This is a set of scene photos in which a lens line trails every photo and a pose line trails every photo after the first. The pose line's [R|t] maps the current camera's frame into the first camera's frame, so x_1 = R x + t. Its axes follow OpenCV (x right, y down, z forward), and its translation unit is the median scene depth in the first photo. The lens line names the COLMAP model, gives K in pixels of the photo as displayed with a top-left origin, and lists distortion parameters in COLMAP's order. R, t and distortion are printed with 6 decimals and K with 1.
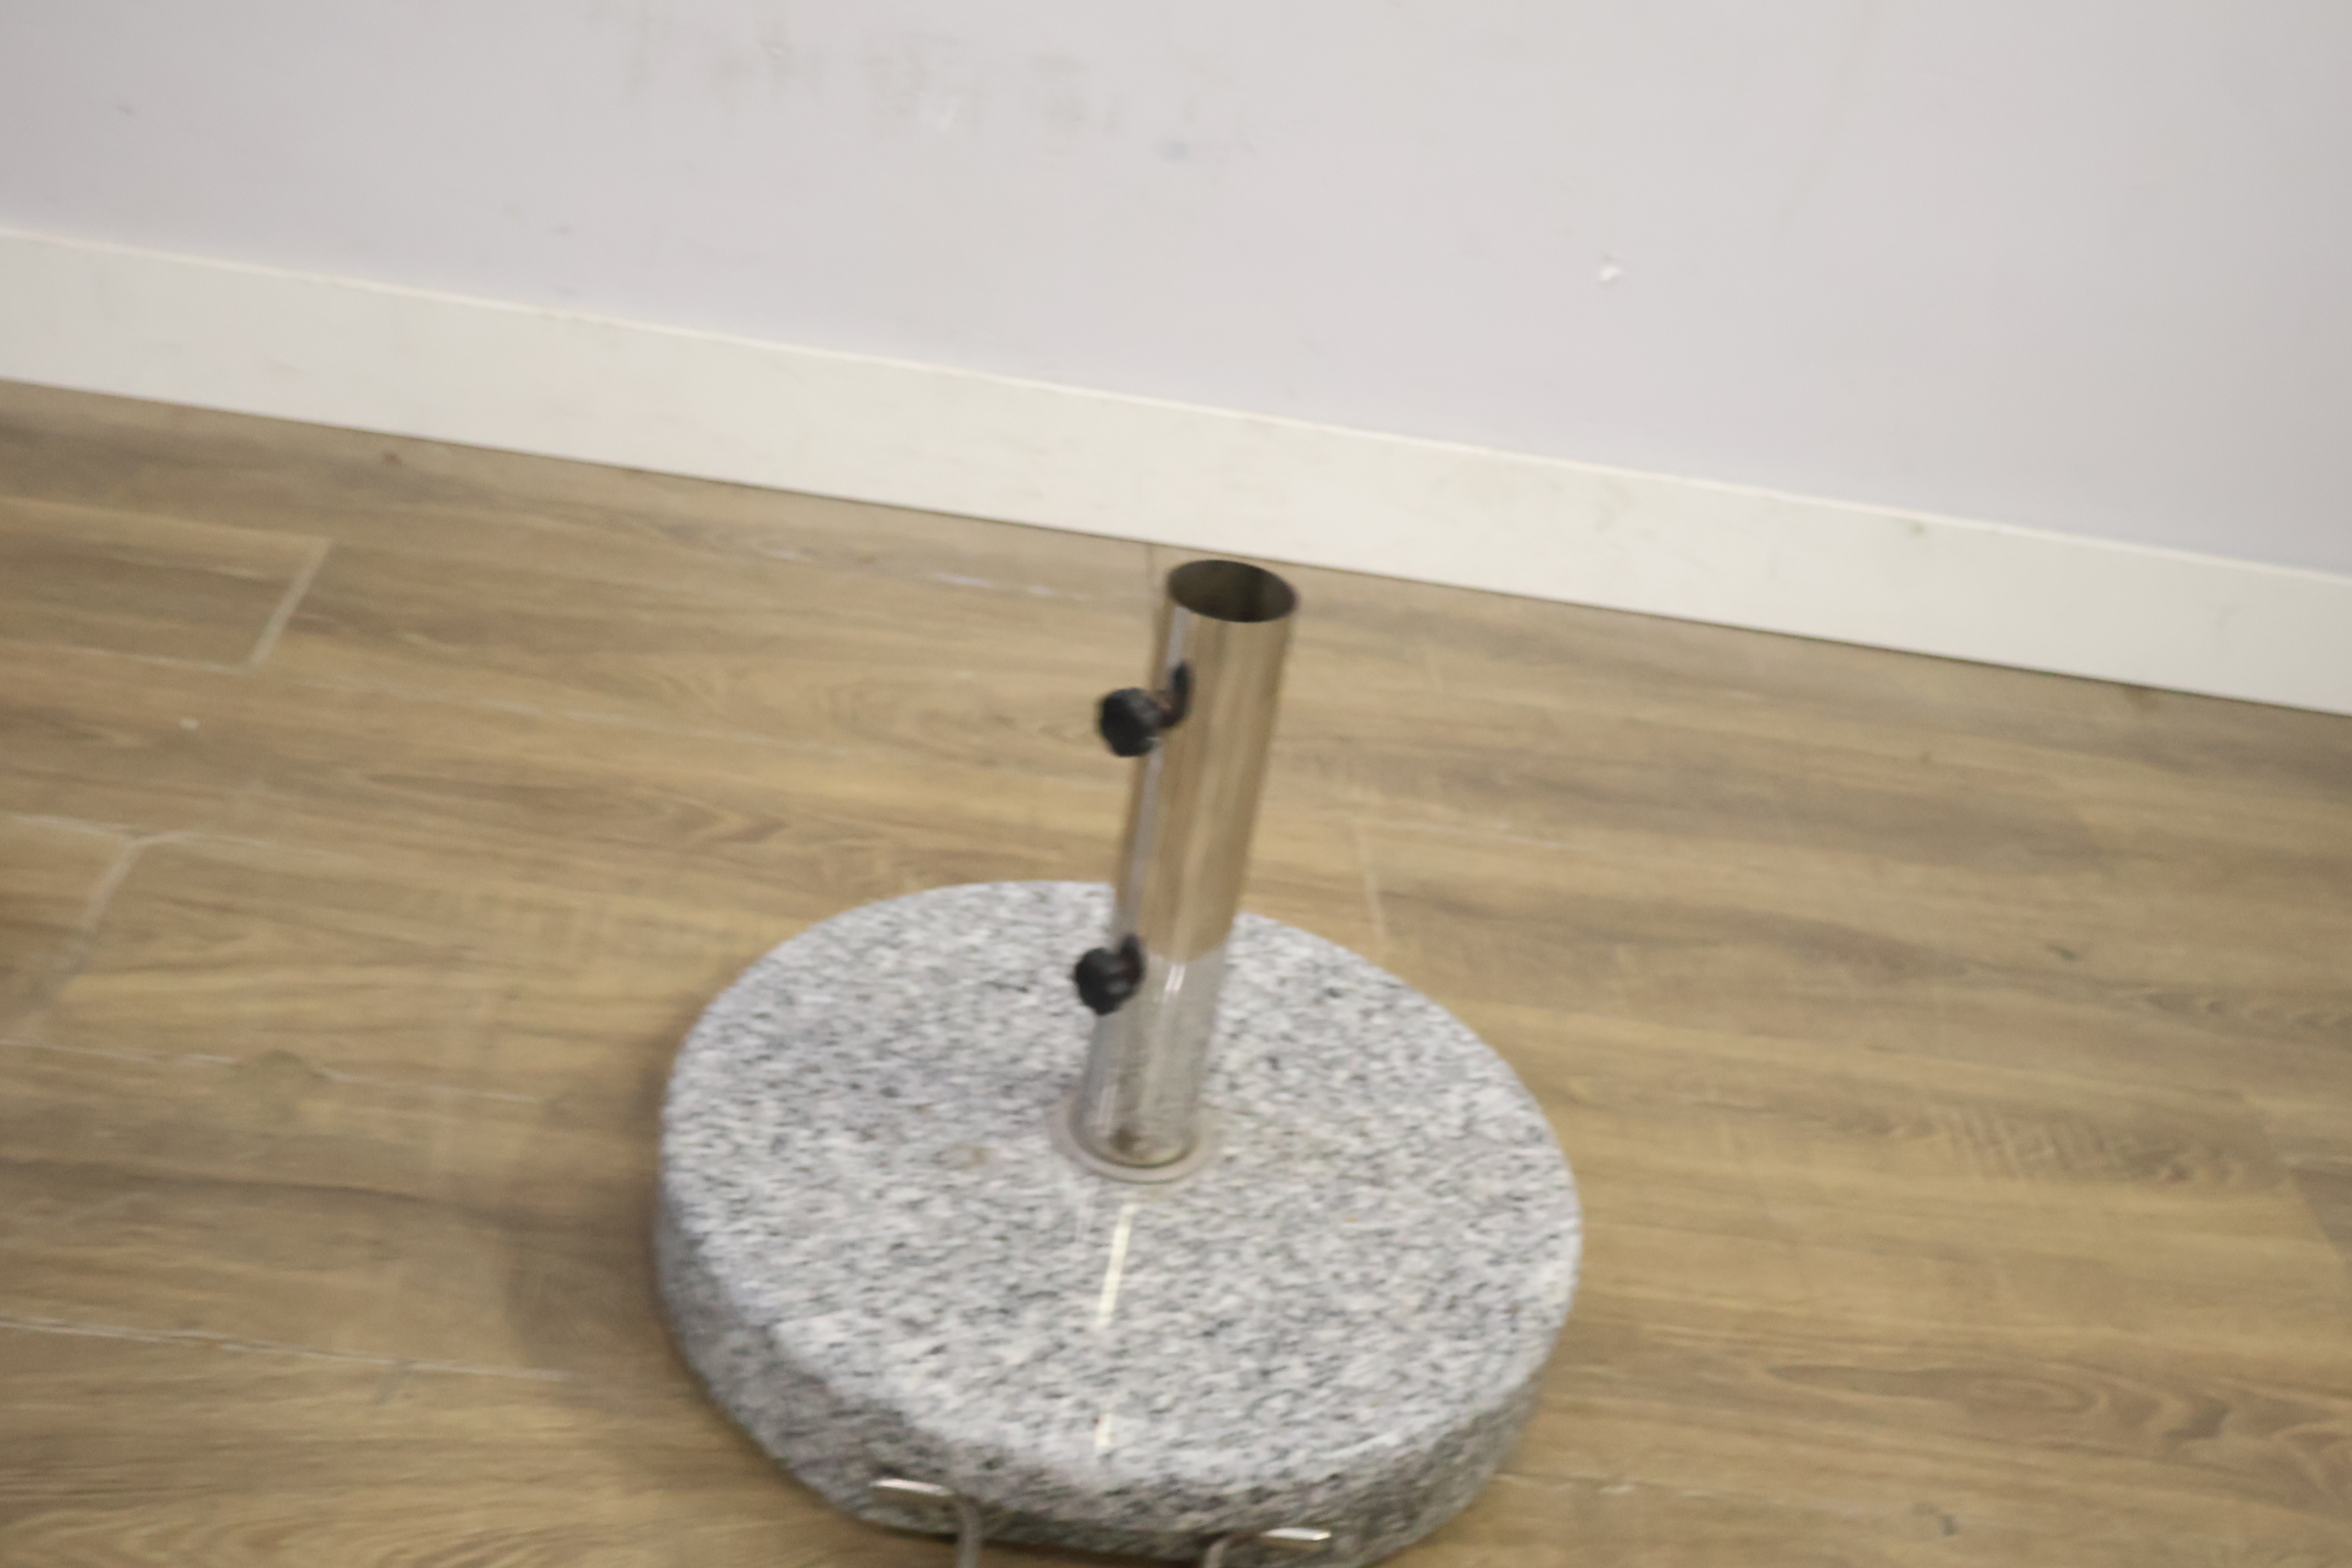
lens RADIAL K [[2631.7, 0, 1176.0], [0, 2631.7, 784.0], [0, 0, 1]] dist [0.007705, -0.012603]
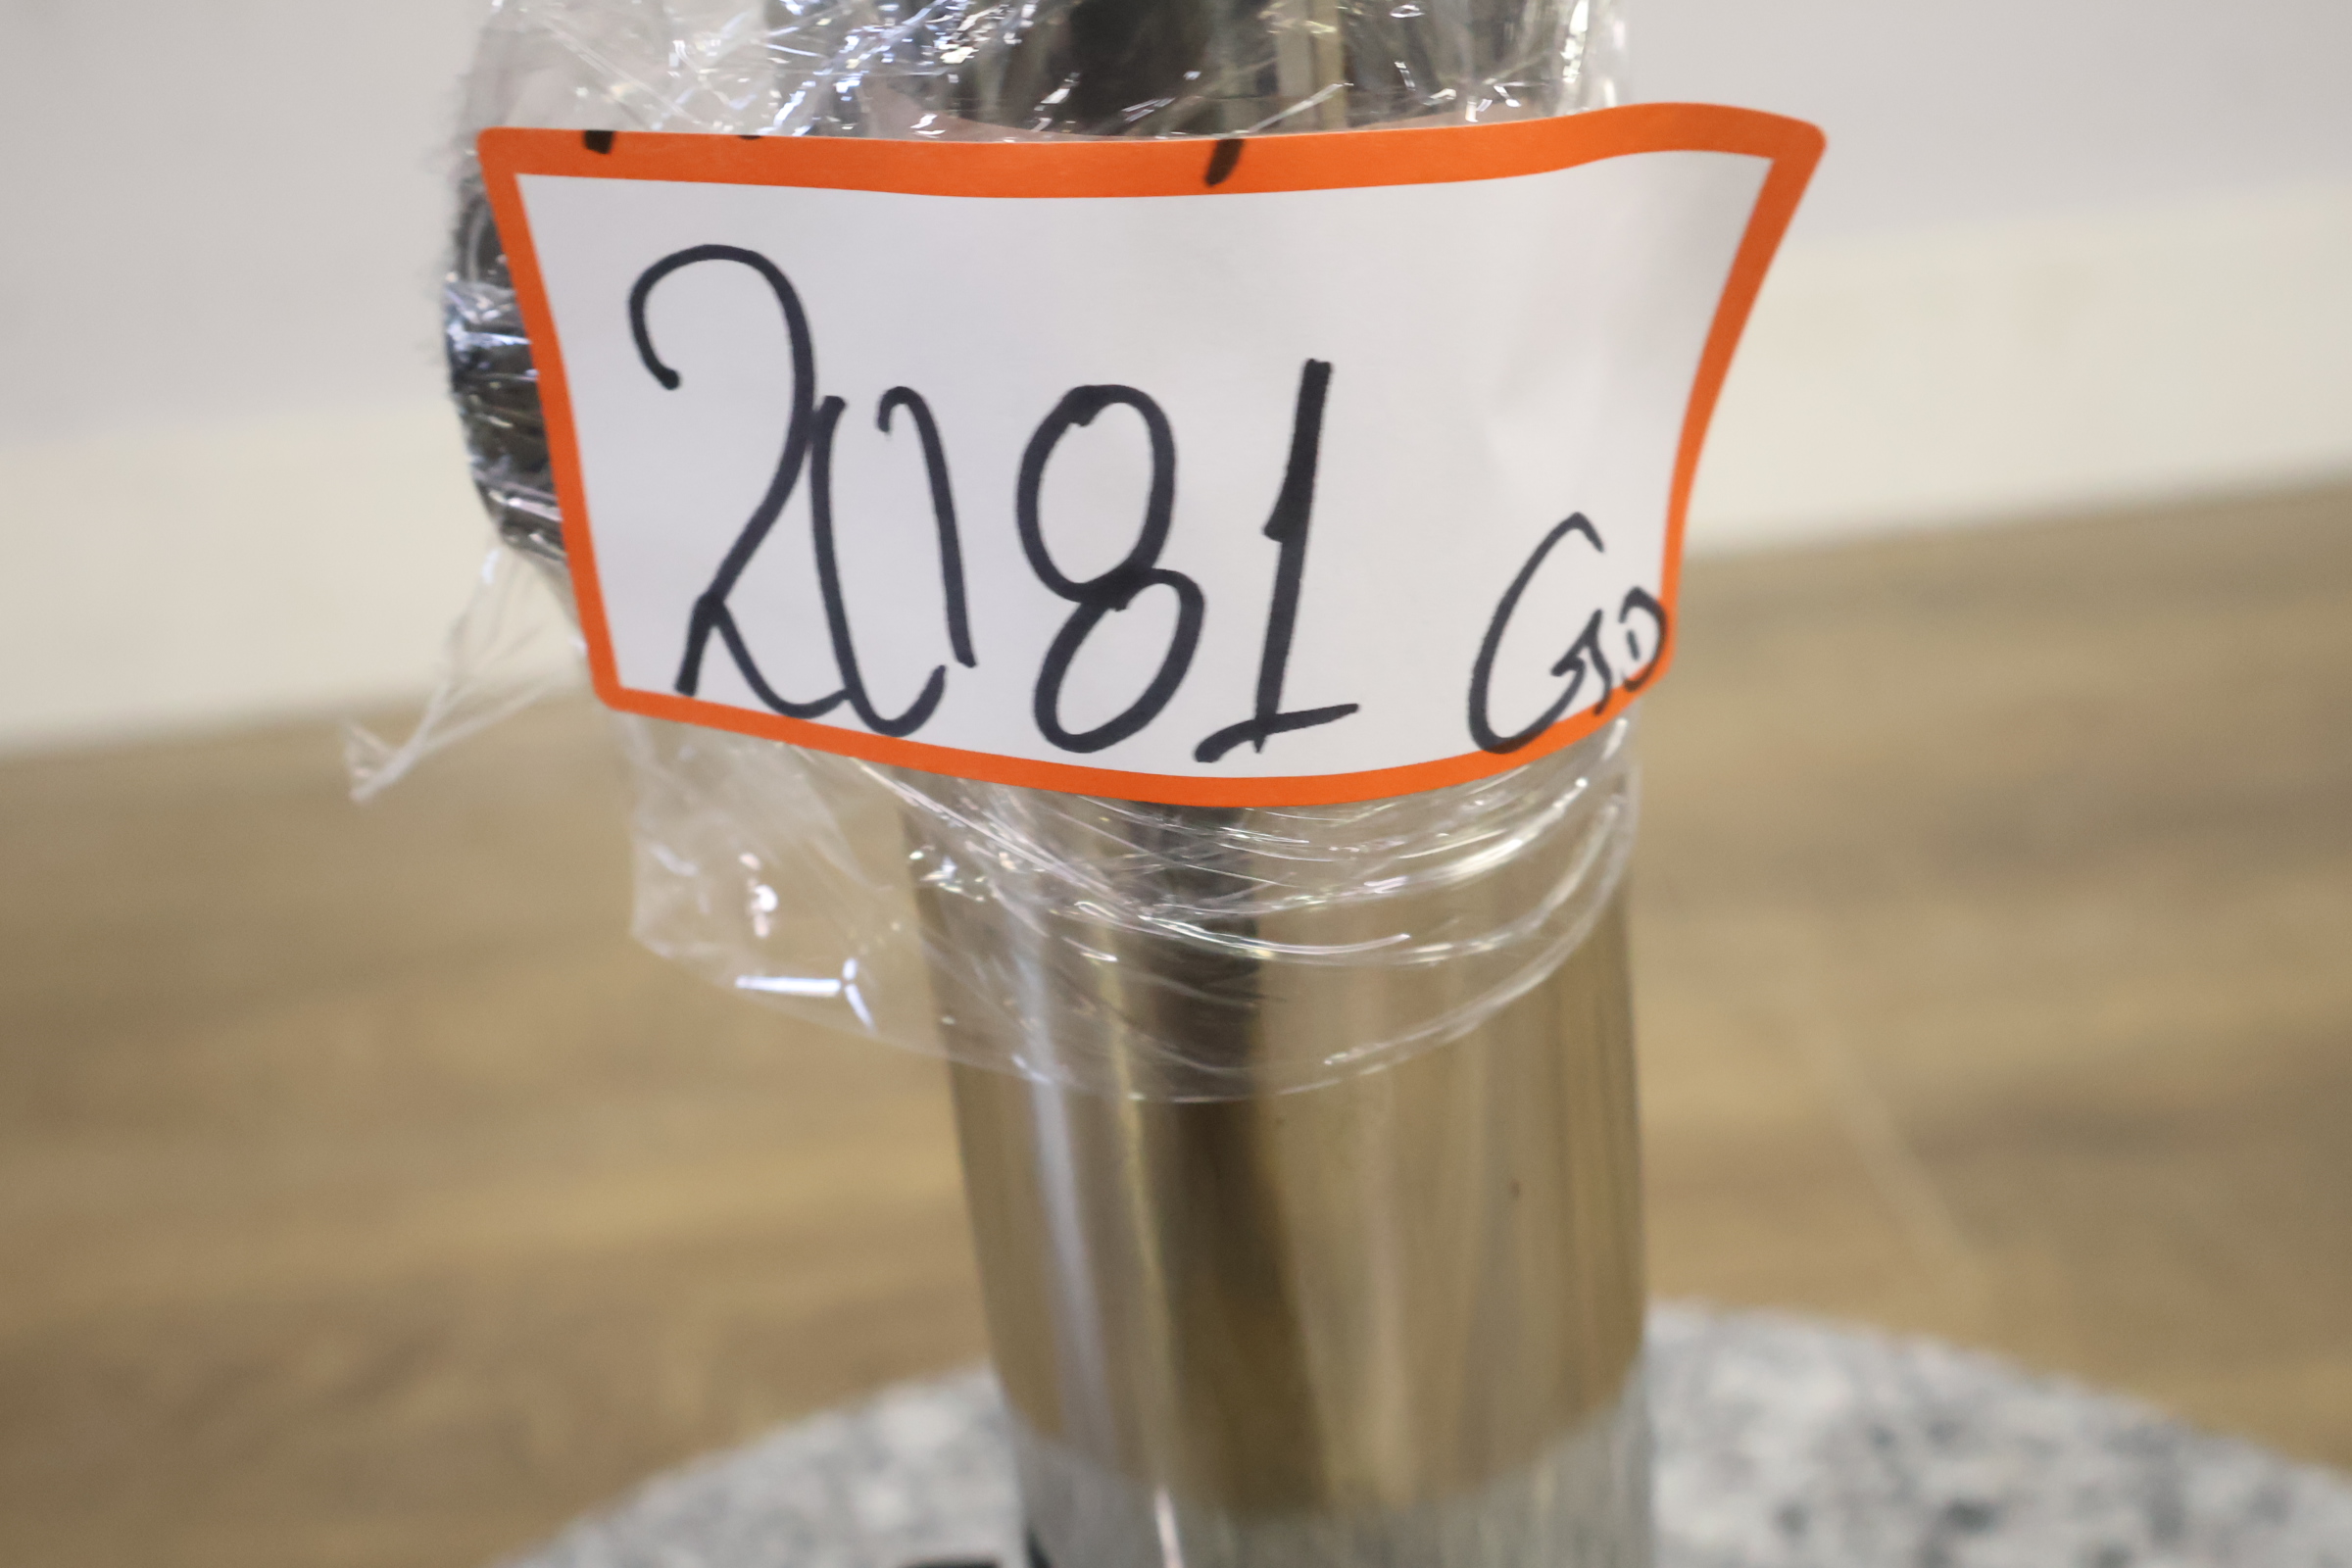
lens RADIAL K [[2631.7, 0, 1176.0], [0, 2631.7, 784.0], [0, 0, 1]] dist [0.007705, -0.012603]
pose [[0.965560, -0.253426, -0.058902, 0.009963], [0.244511, 0.961227, -0.127502, 0.013371], [0.088931, 0.108709, 0.990088, 0.603419]]
